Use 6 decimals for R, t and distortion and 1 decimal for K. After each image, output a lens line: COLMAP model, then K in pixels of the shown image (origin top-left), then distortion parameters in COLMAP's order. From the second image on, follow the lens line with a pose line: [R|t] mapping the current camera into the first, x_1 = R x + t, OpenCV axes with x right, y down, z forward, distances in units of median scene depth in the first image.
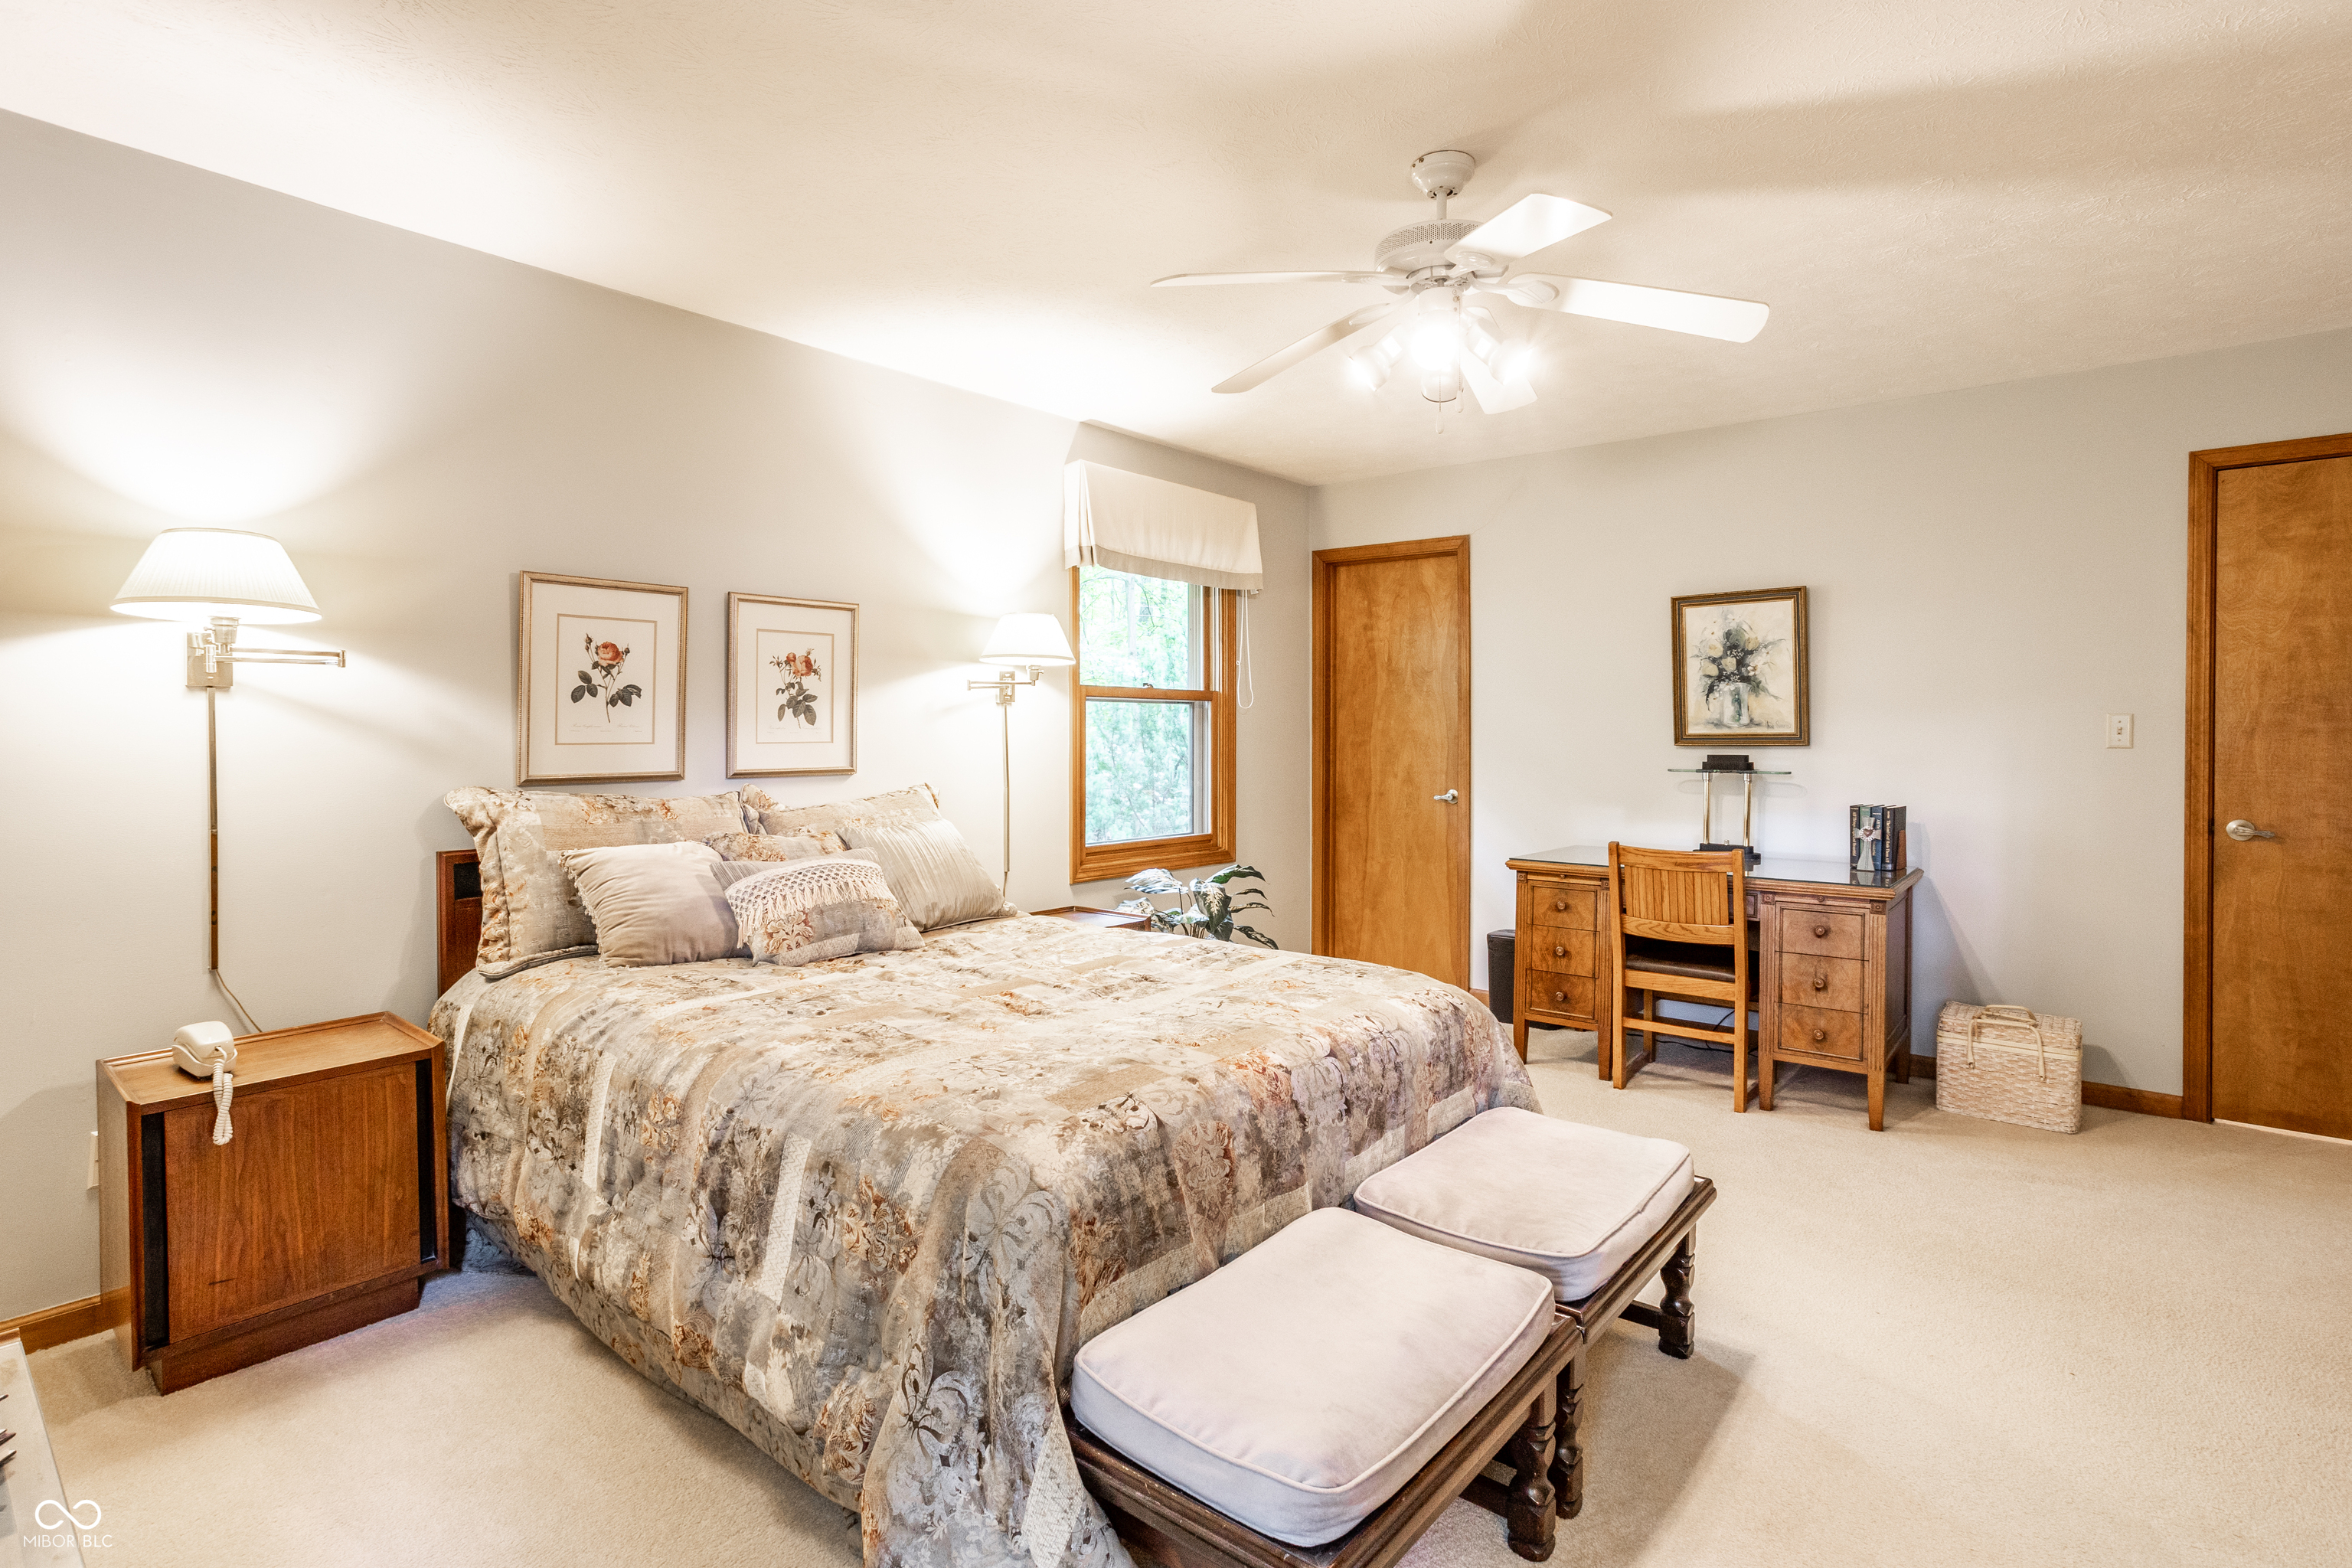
lens RADIAL K [[1145.5, 0, 1185.5], [0, 1145.5, 745.9], [0, 0, 1]] dist [-0.043733, 0.027216]
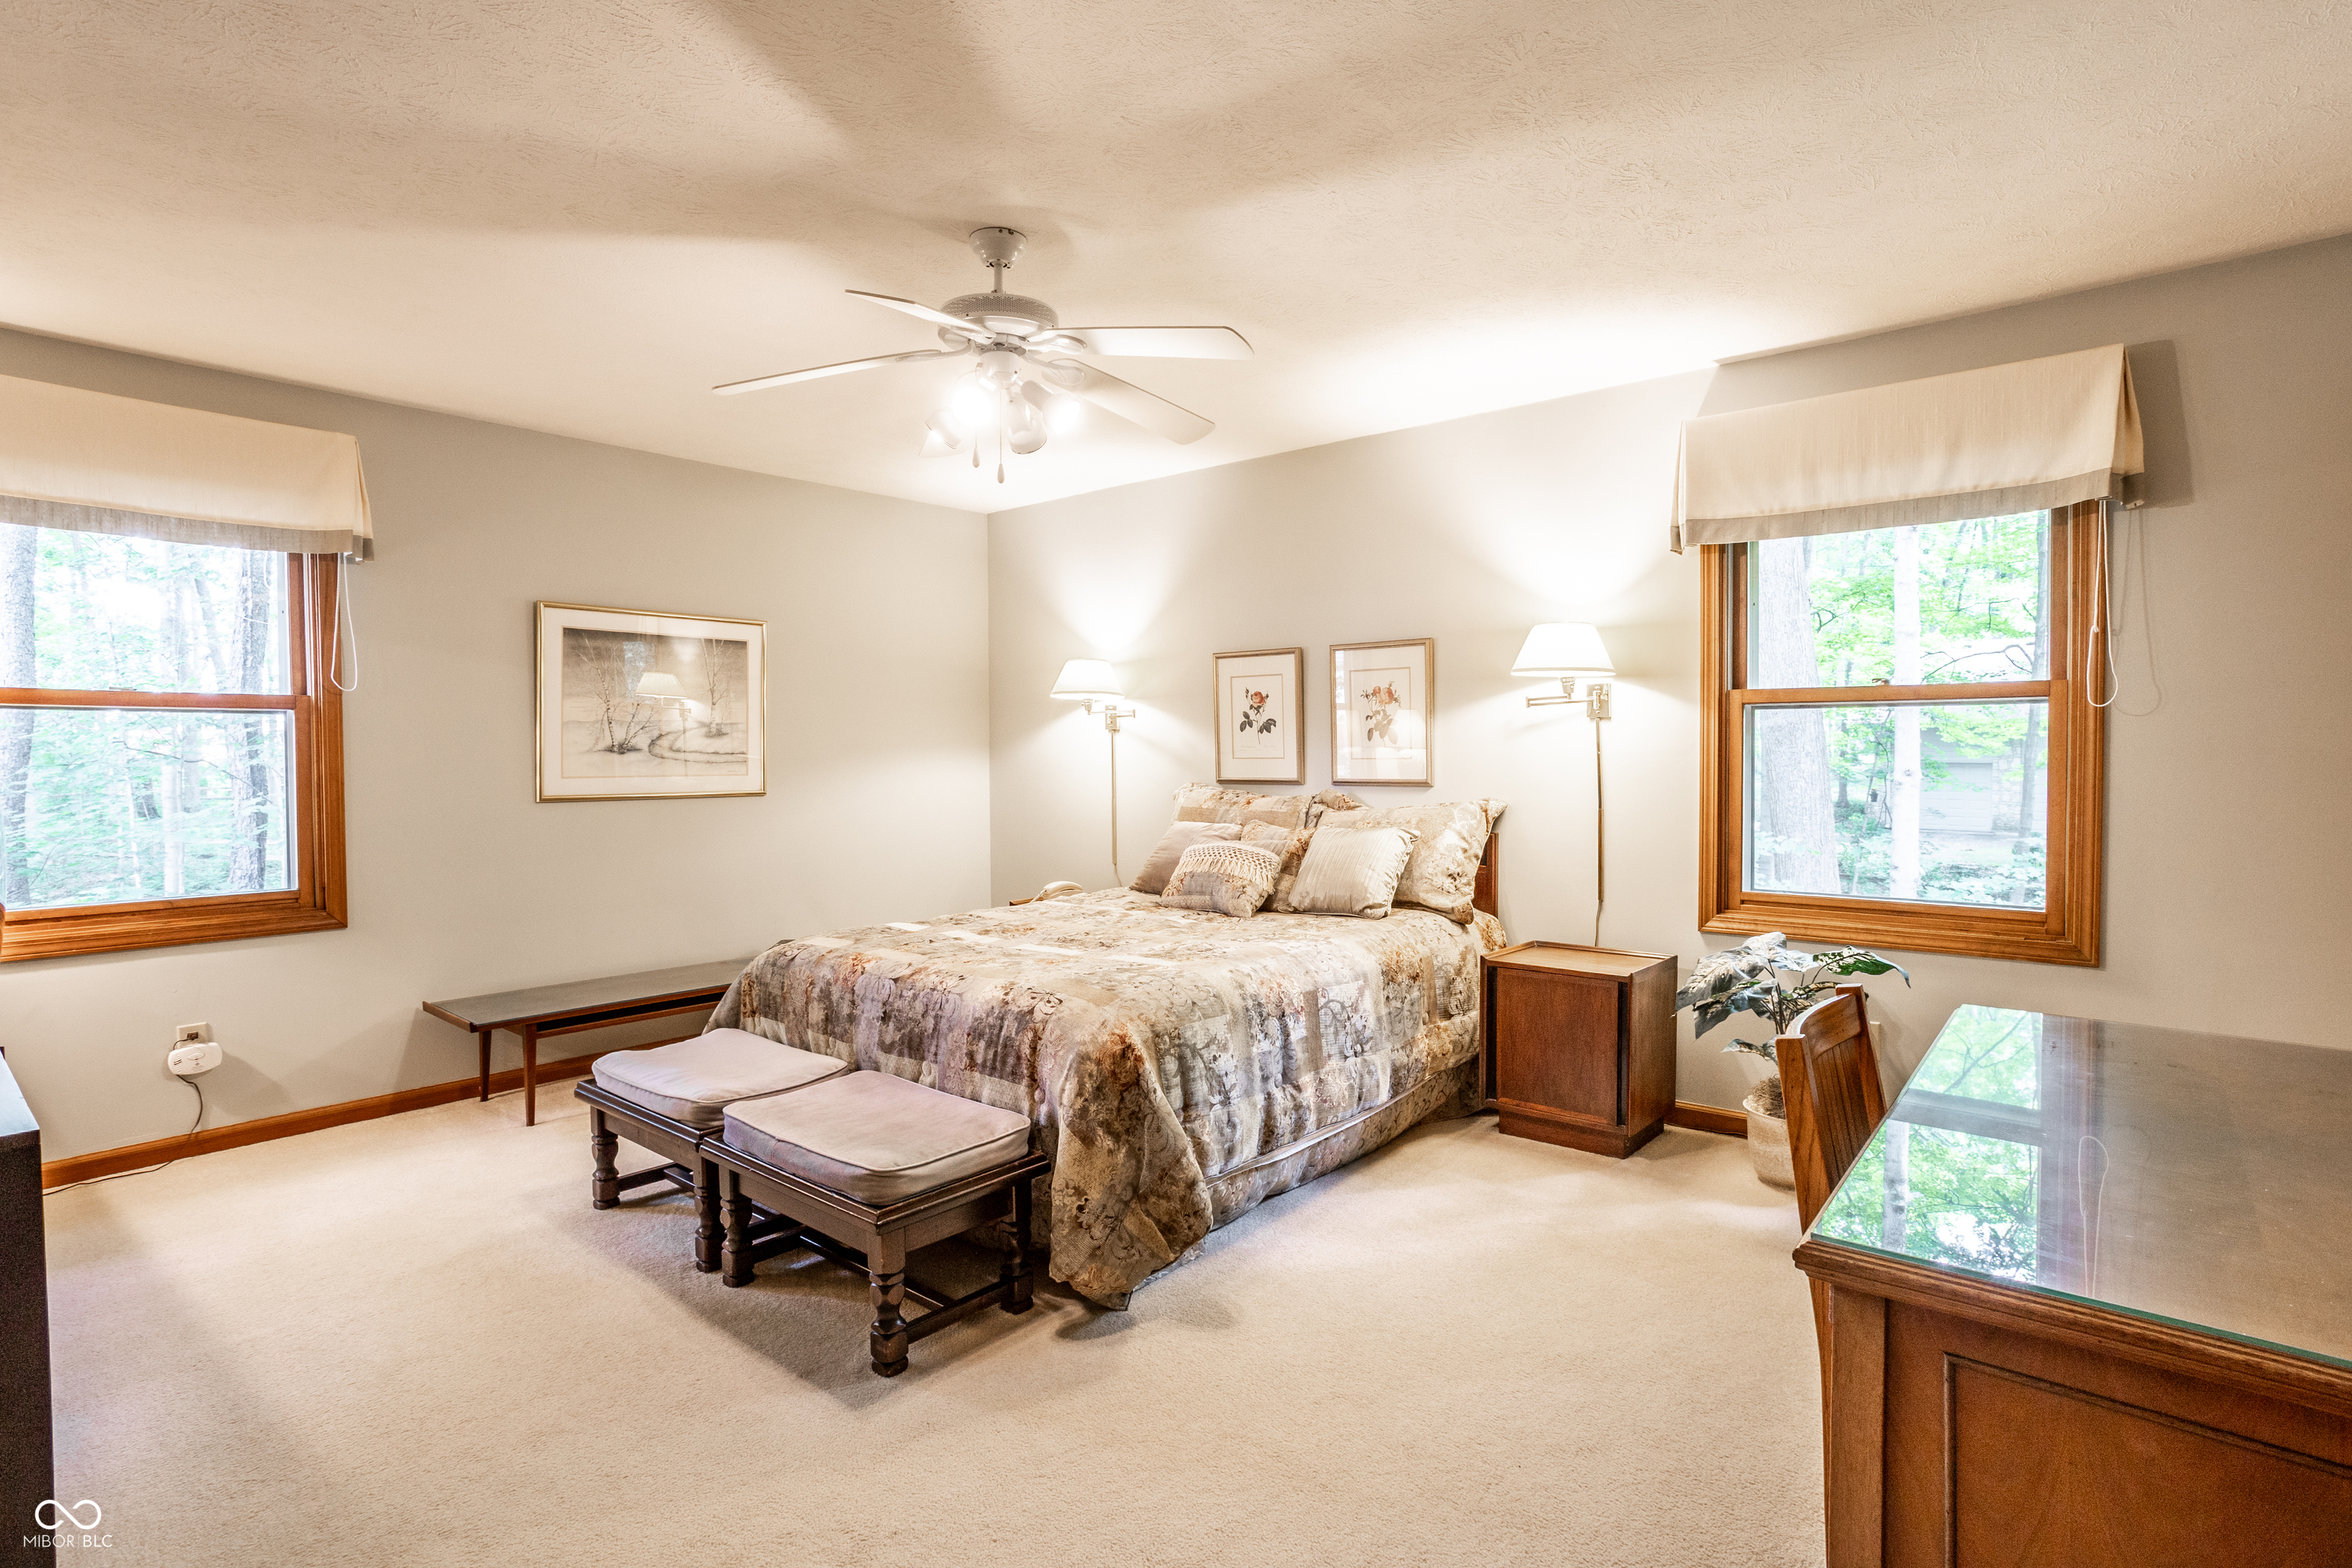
lens RADIAL K [[1168.2, 0, 1227.9], [0, 1168.2, 779.3], [0, 0, 1]] dist [-0.069508, 0.052312]
pose [[0.020995, 0.023259, -0.999509, 0.888228], [-0.007380, 0.999706, 0.023109, -0.008131], [0.999752, 0.006891, 0.021160, 0.781880]]
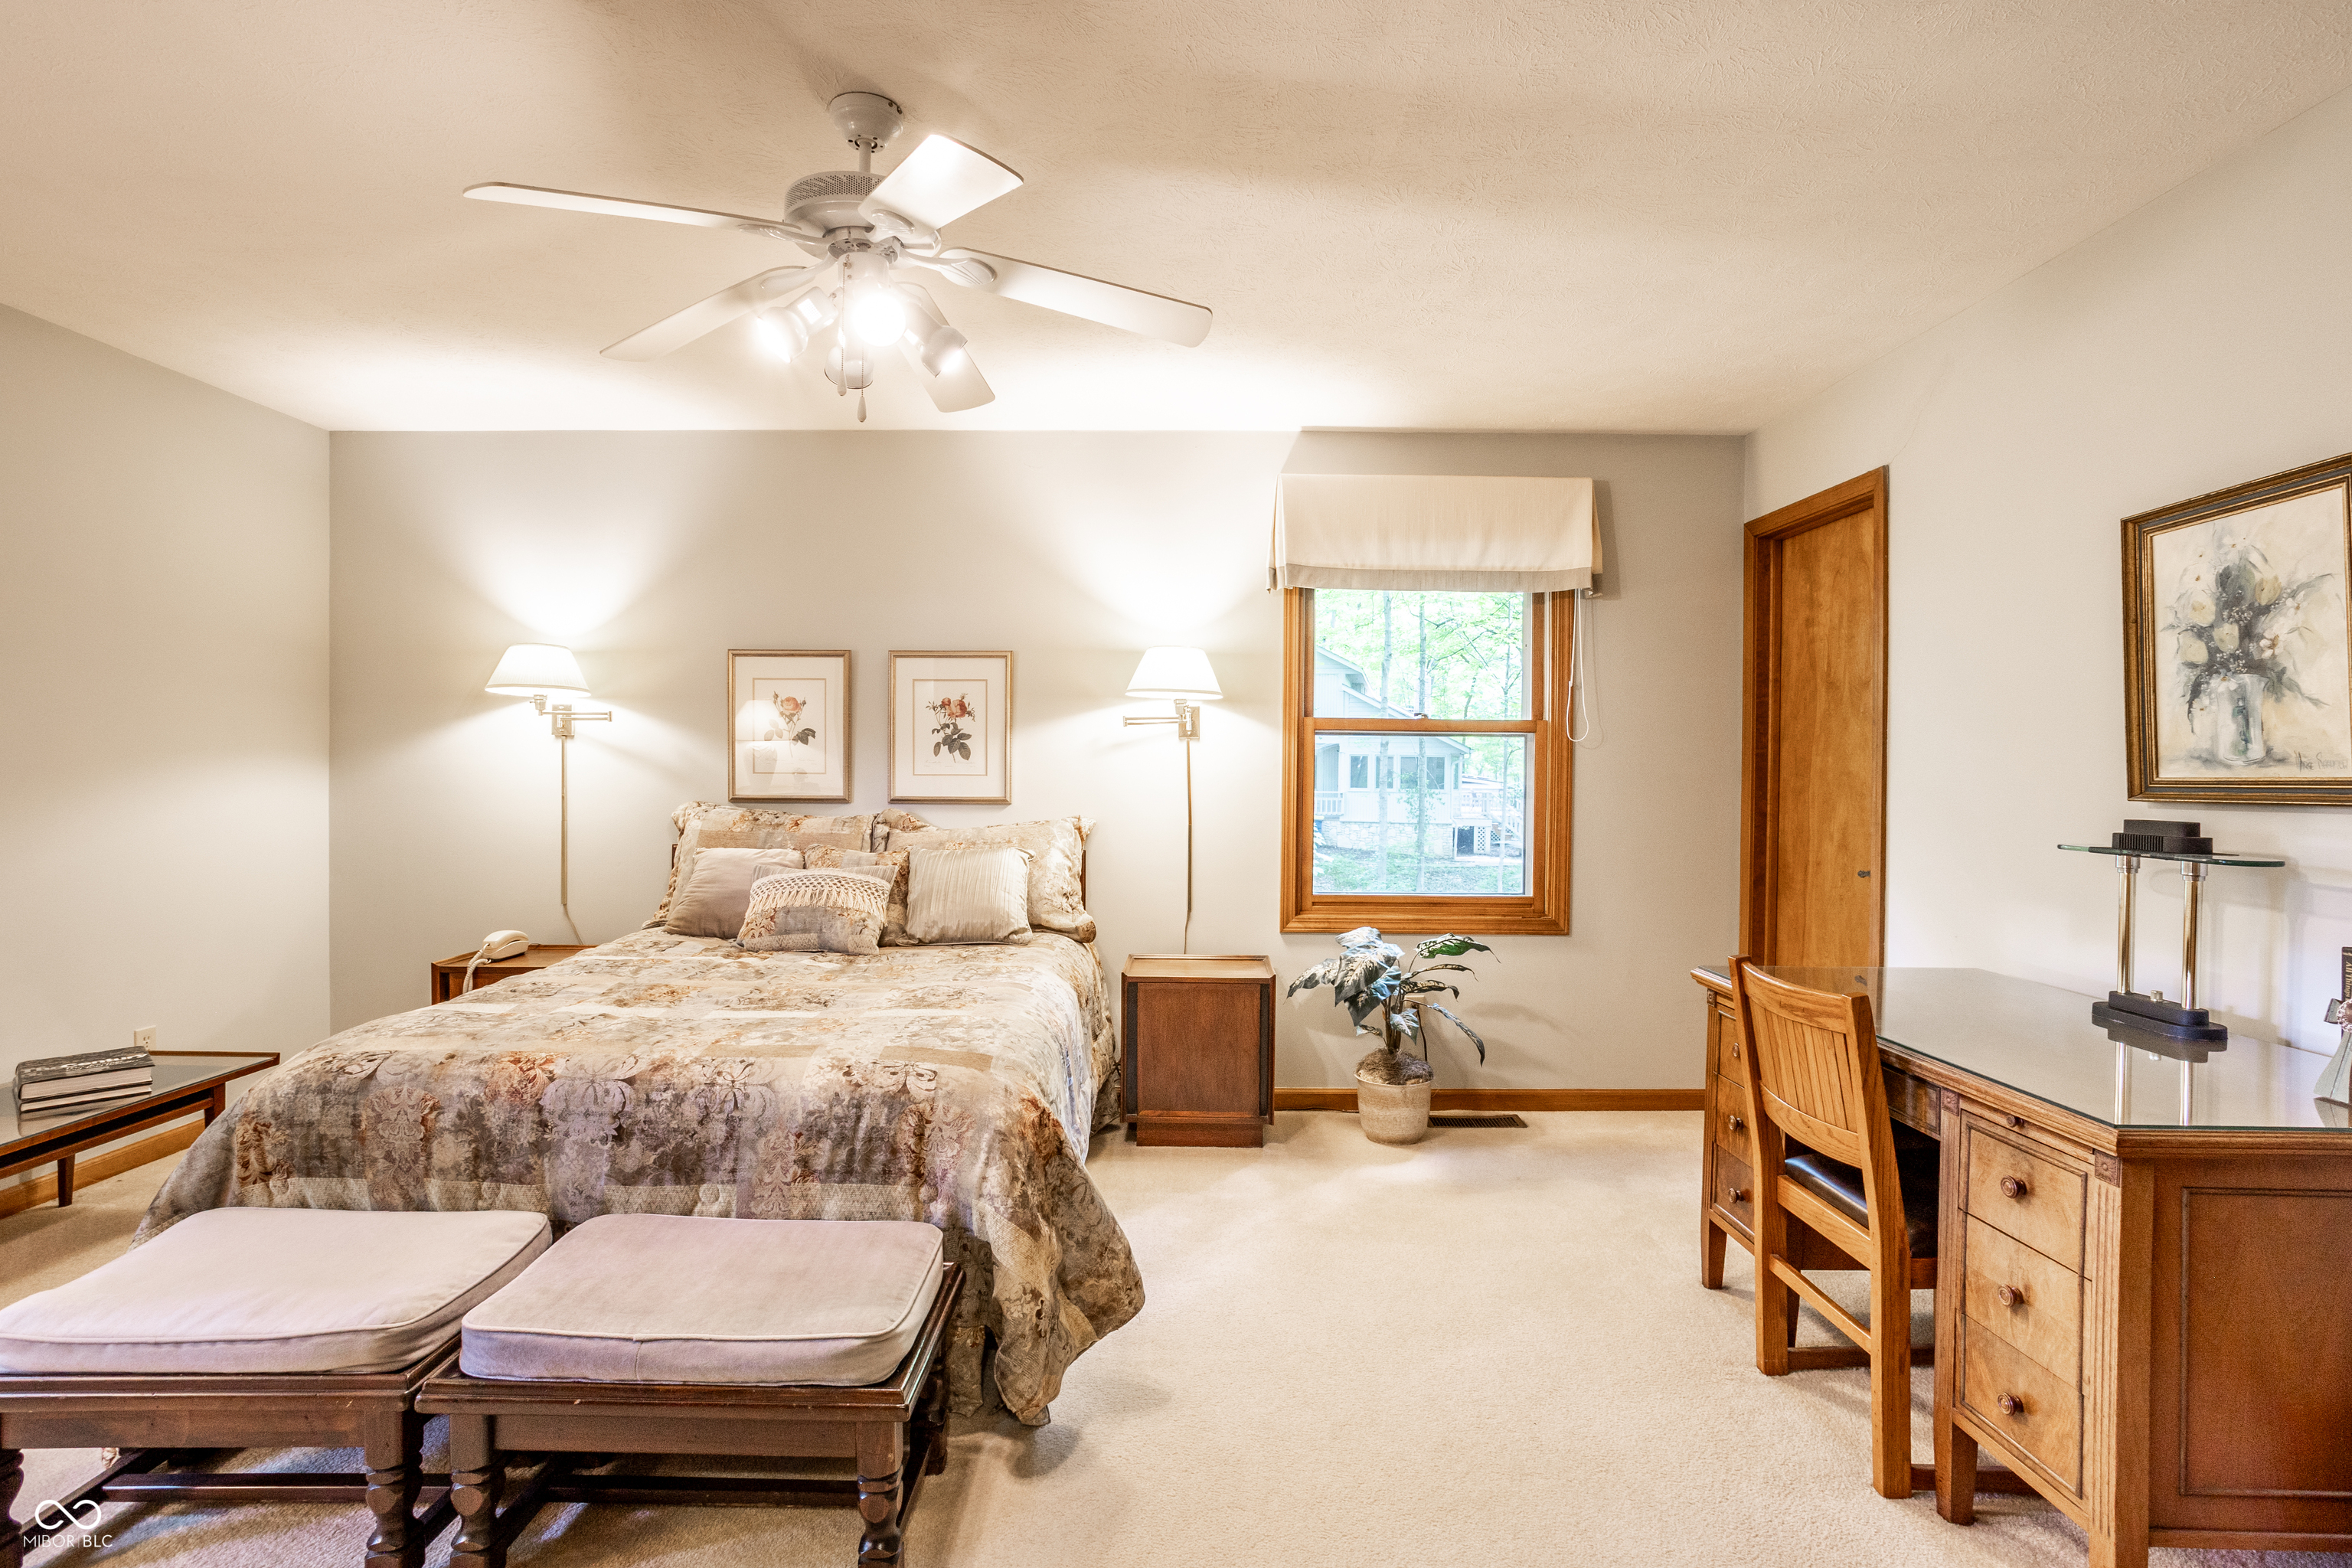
lens RADIAL K [[1156.8, 0, 1176.0], [0, 1156.8, 784.0], [0, 0, 1]] dist [-0.057606, 0.039153]
pose [[0.640797, 0.015277, -0.767558, 0.686421], [-0.018088, 0.999825, 0.004799, -0.003395], [0.767497, 0.010808, 0.640961, 0.408911]]
